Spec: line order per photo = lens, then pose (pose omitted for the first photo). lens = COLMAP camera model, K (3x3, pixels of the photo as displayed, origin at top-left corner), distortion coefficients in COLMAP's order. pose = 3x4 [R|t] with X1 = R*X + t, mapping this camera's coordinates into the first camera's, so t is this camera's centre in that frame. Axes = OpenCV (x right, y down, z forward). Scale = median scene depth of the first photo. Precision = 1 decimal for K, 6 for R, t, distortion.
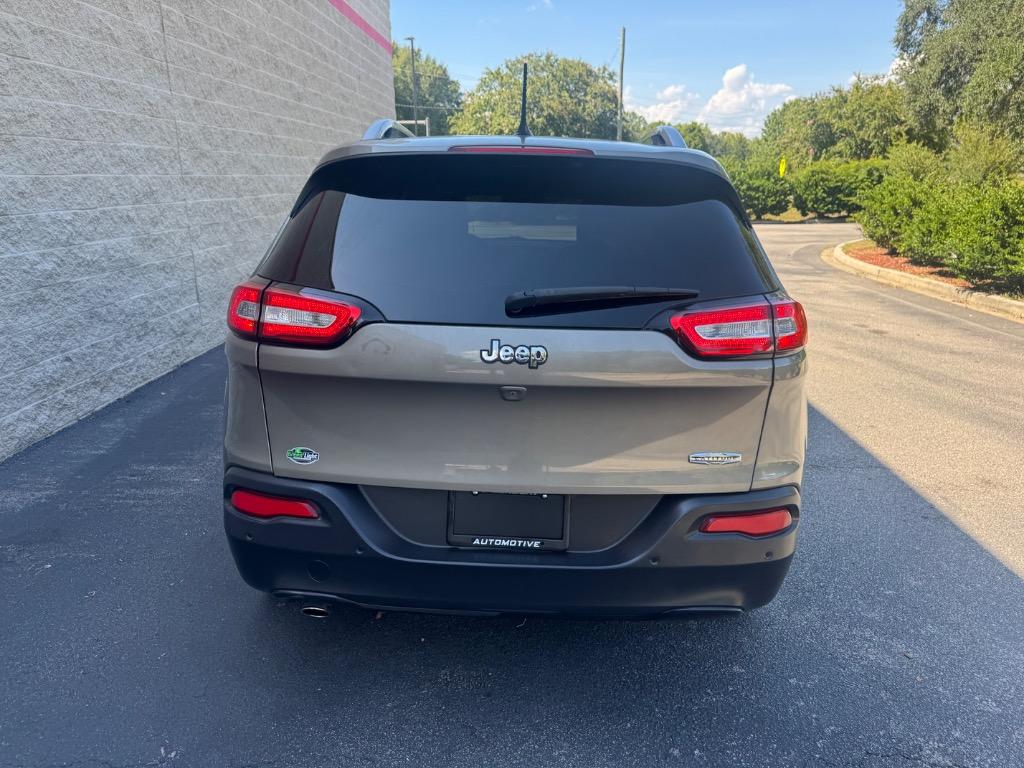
lens RADIAL K [[720.4, 0, 521.2], [0, 720.4, 421.3], [0, 0, 1]] dist [0.047998, -0.062737]
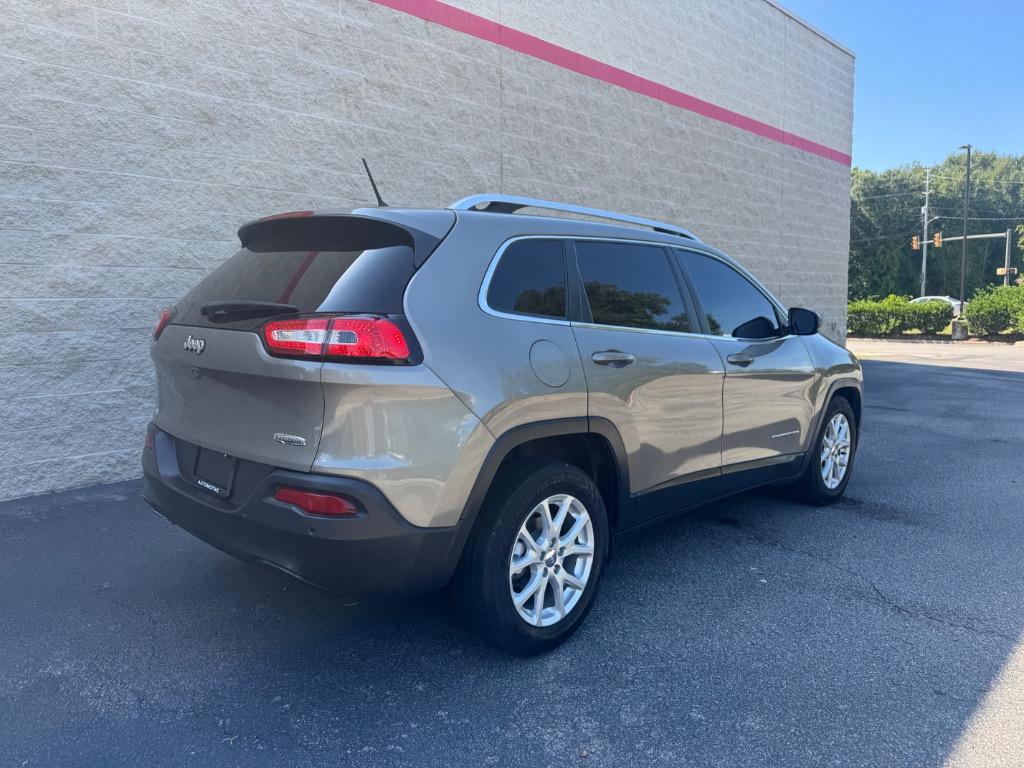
lens RADIAL K [[720.4, 0, 501.6], [0, 720.4, 428.0], [0, 0, 1]] dist [0.047998, -0.062737]
pose [[0.732914, 0.110338, -0.671314, 0.547970], [-0.208995, 0.975562, -0.067827, 0.013395], [0.647425, 0.190012, 0.738063, 0.125321]]
